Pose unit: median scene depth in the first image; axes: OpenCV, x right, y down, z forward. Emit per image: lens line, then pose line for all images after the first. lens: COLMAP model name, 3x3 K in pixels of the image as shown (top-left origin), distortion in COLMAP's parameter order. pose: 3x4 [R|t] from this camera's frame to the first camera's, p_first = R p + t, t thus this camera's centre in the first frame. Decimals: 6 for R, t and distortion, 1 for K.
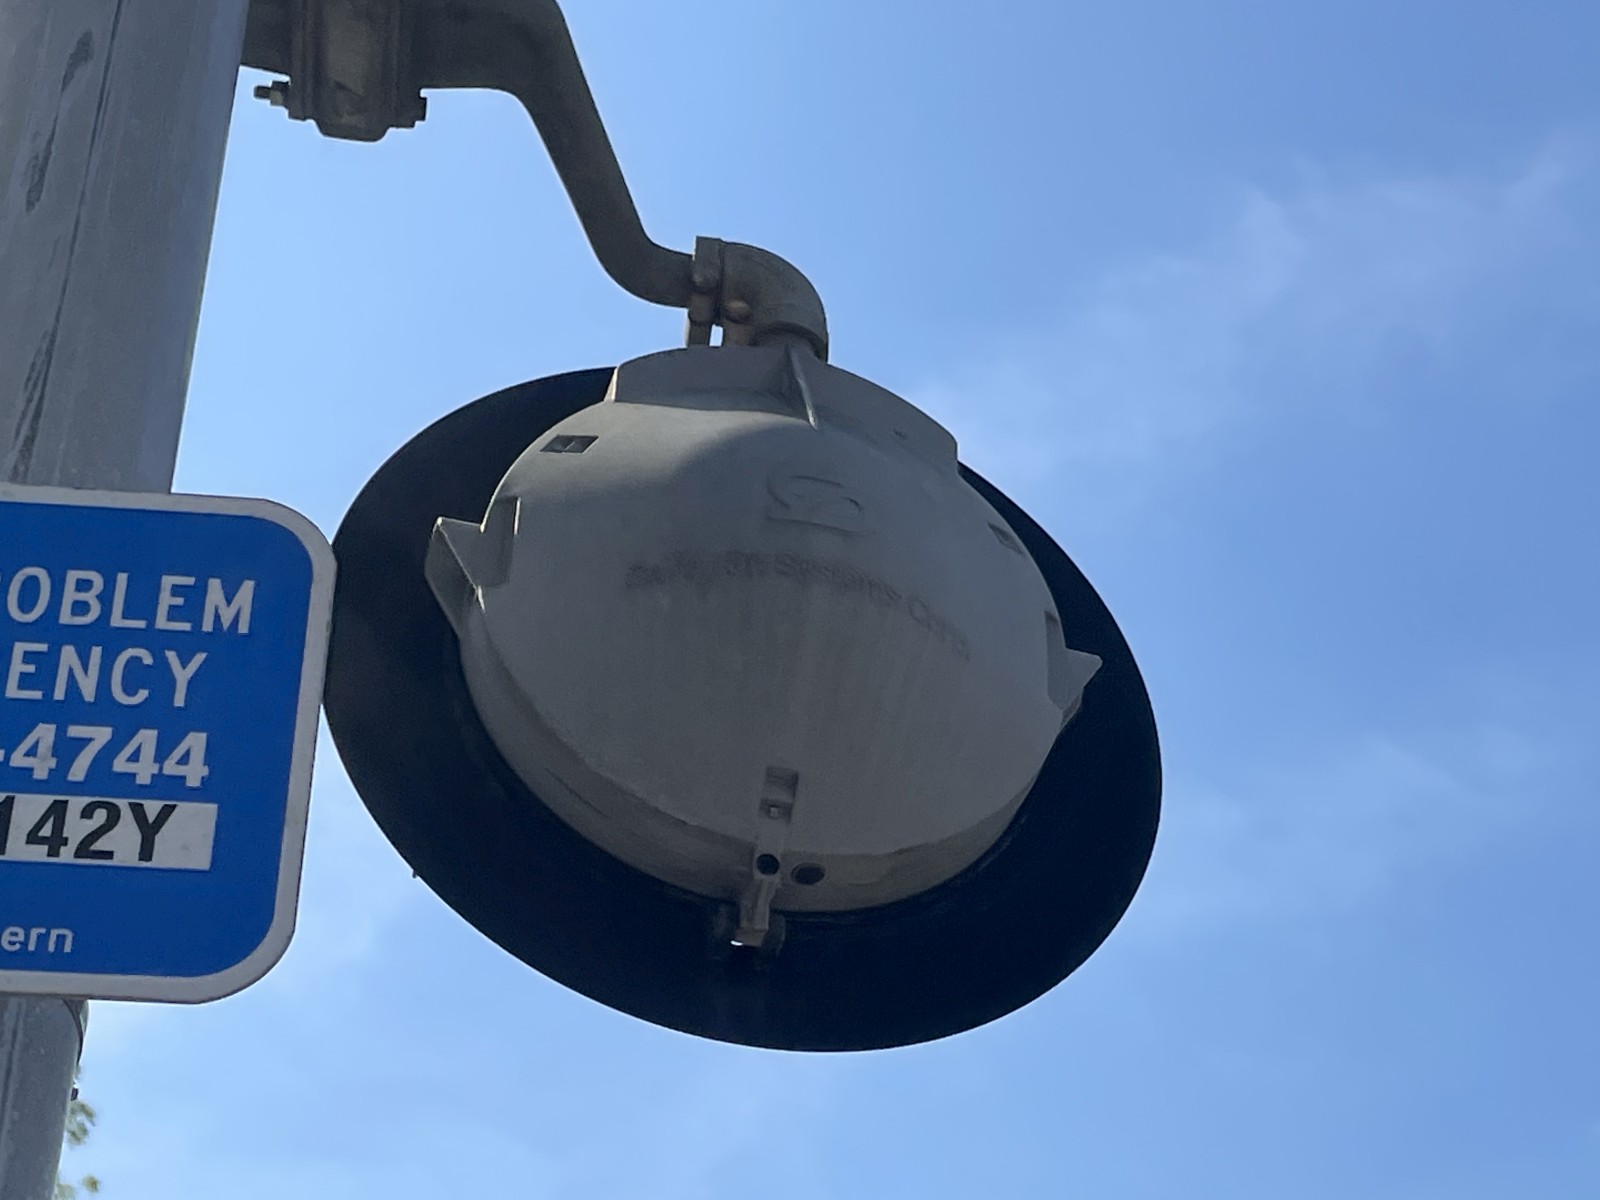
lens RADIAL K [[3420.1, 0, 800.0], [0, 3420.1, 600.0], [0, 0, 1]] dist [0.026686, 0.690435]
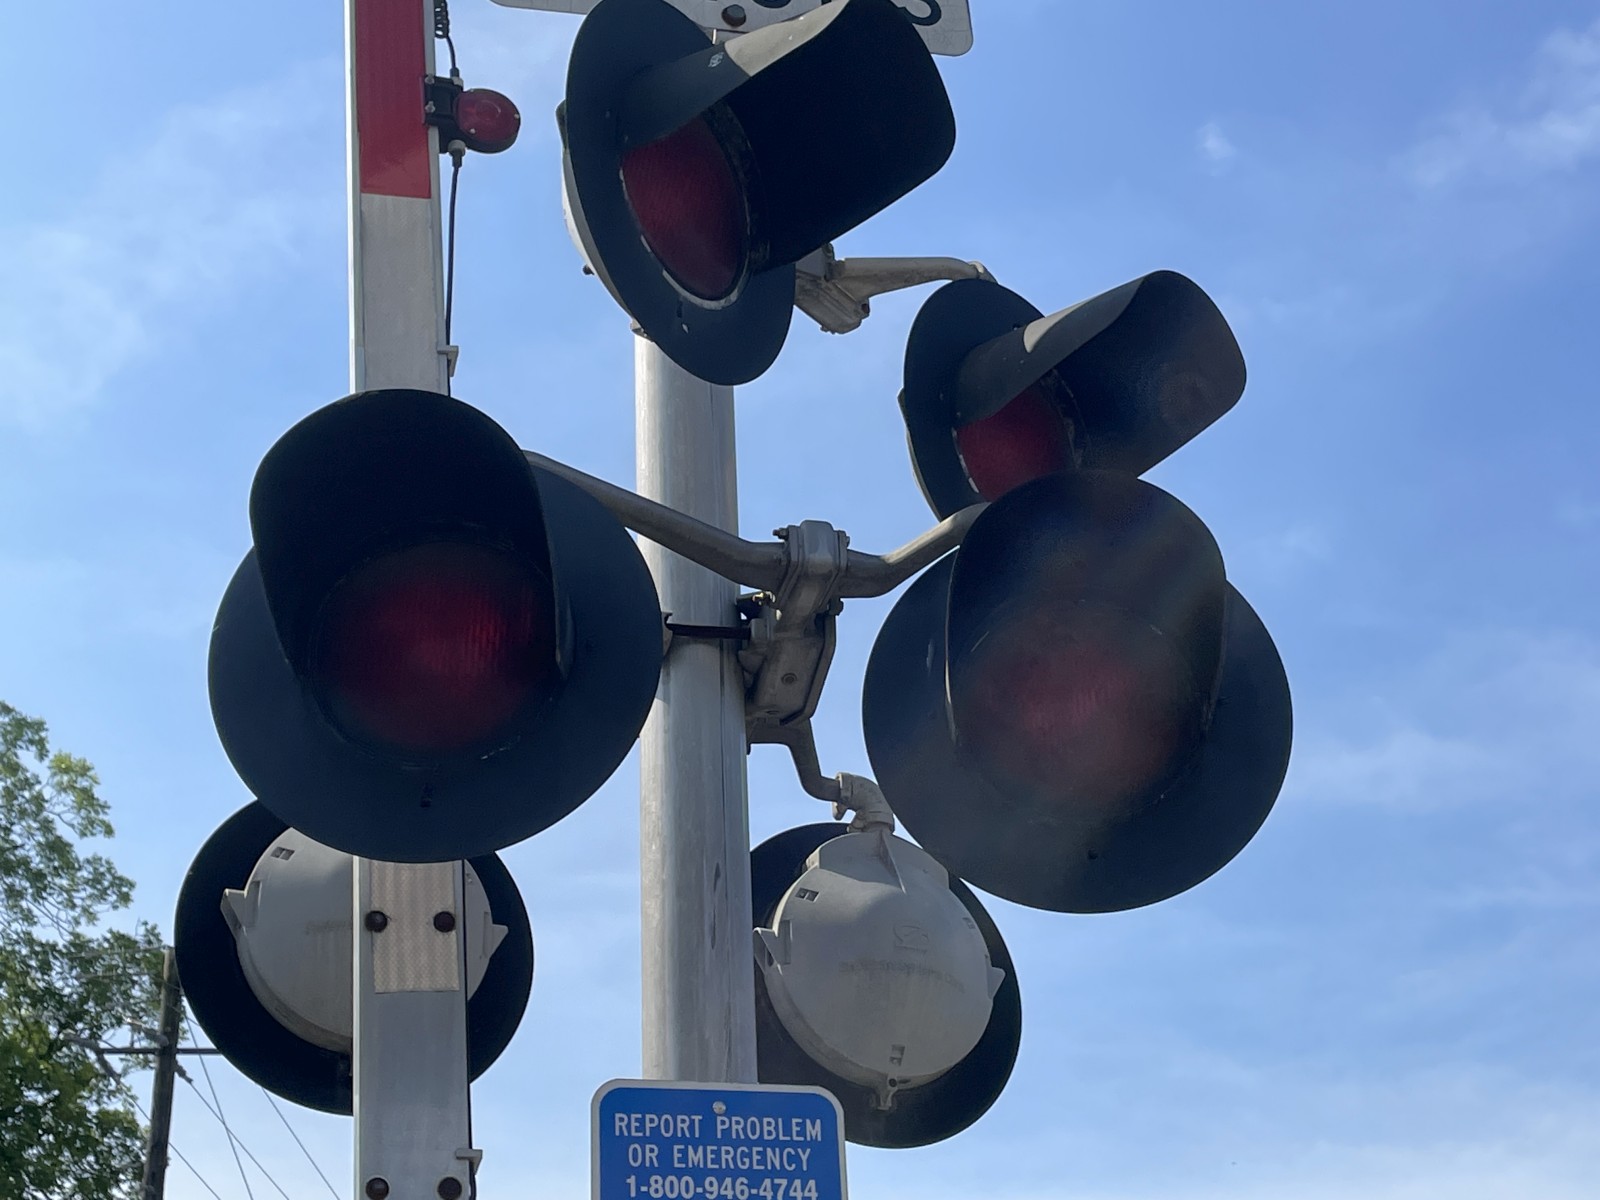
lens RADIAL K [[2653.2, 0, 800.0], [0, 2653.2, 600.0], [0, 0, 1]] dist [0.131893, -0.096294]
pose [[0.988390, 0.032636, 0.148393, -0.567046], [-0.058524, 0.983076, 0.173597, -0.915880], [-0.140216, -0.180266, 0.973573, -1.319735]]
